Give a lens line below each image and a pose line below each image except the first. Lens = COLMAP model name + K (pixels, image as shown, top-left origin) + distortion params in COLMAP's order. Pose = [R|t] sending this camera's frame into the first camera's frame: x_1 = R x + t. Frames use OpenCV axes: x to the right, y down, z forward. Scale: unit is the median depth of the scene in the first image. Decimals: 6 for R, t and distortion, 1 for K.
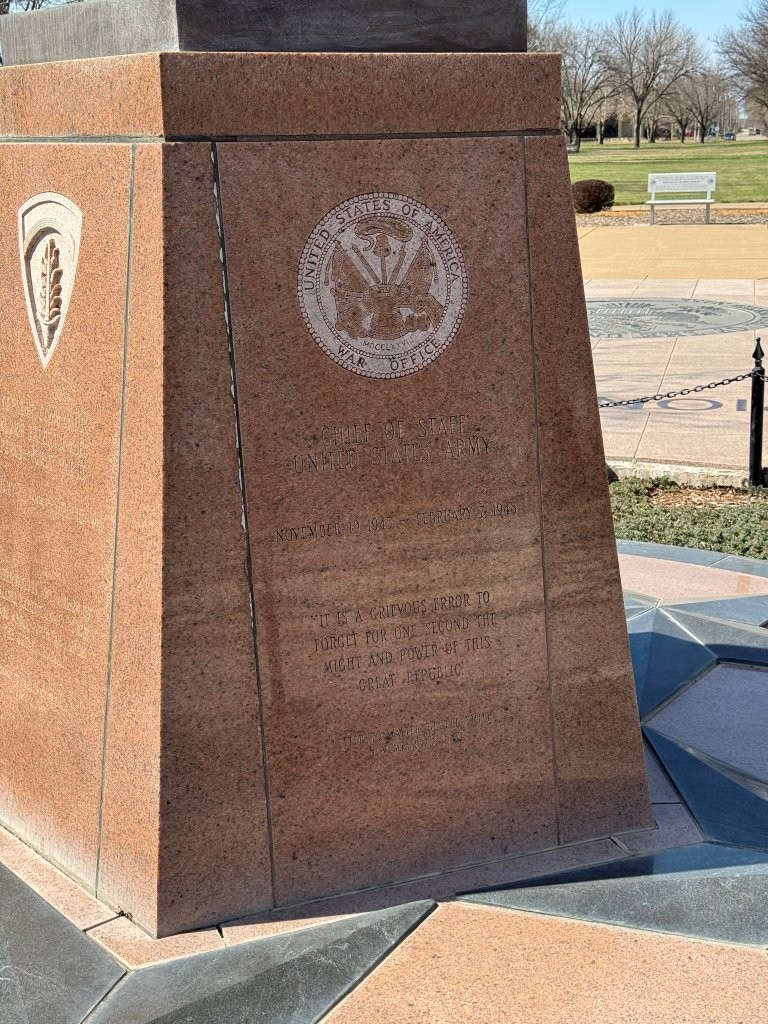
lens RADIAL K [[1430.6, 0, 383.6], [0, 1430.6, 517.8], [0, 0, 1]] dist [0.234838, -0.595527]
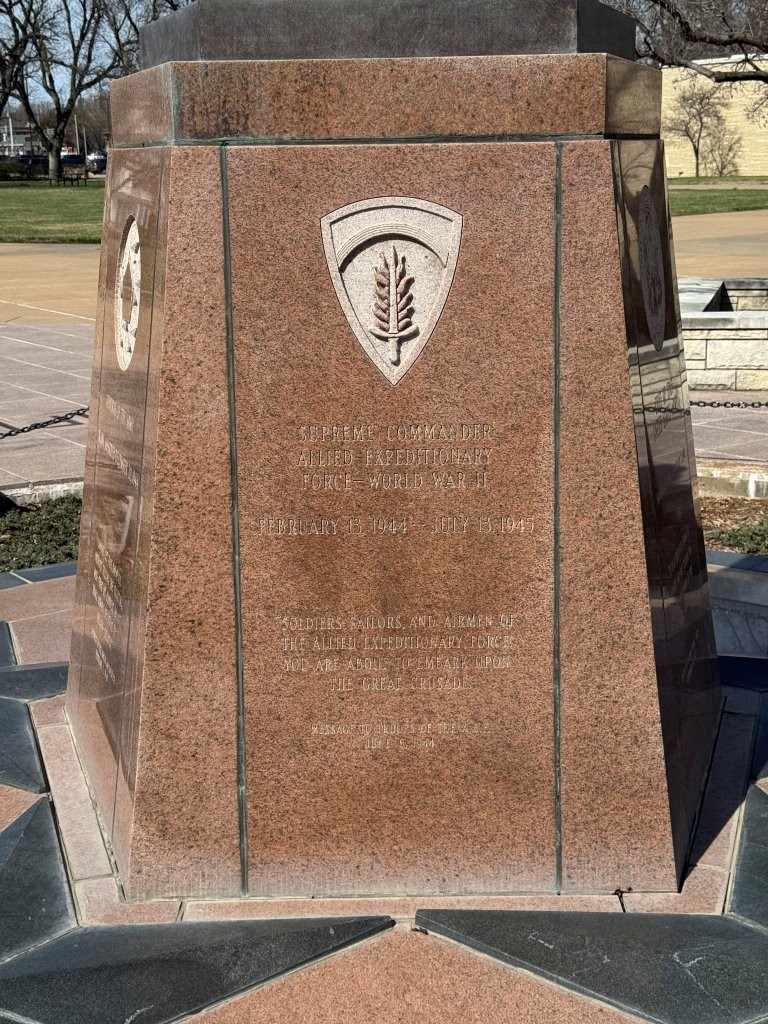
lens RADIAL K [[1425.7, 0, 384.0], [0, 1425.7, 512.0], [0, 0, 1]] dist [0.235029, -0.654843]
pose [[0.633850, -0.177981, 0.752700, -1.007737], [0.199839, 0.977806, 0.062924, -0.086607], [-0.747194, 0.110535, 0.655350, 0.431152]]
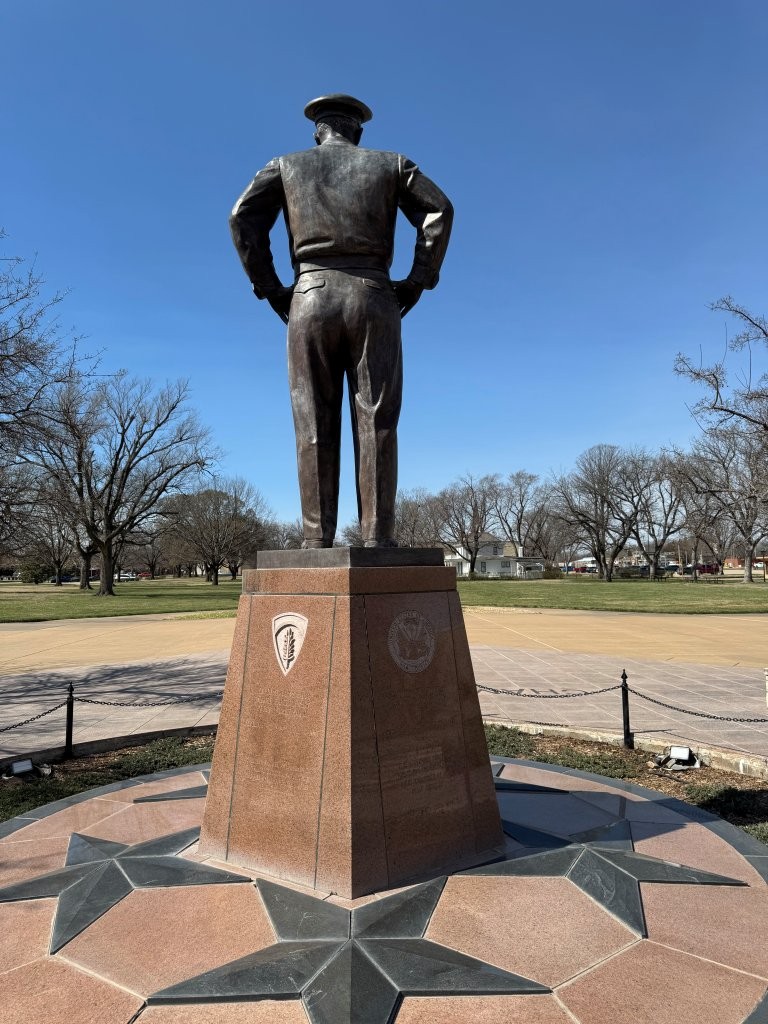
lens RADIAL K [[719.3, 0, 386.5], [0, 719.3, 513.8], [0, 0, 1]] dist [0.153552, -0.297765]
pose [[0.960303, 0.026851, 0.277662, -0.463782], [0.066315, 0.944850, -0.320720, 0.061952], [-0.270961, 0.326402, 0.905562, -0.403802]]
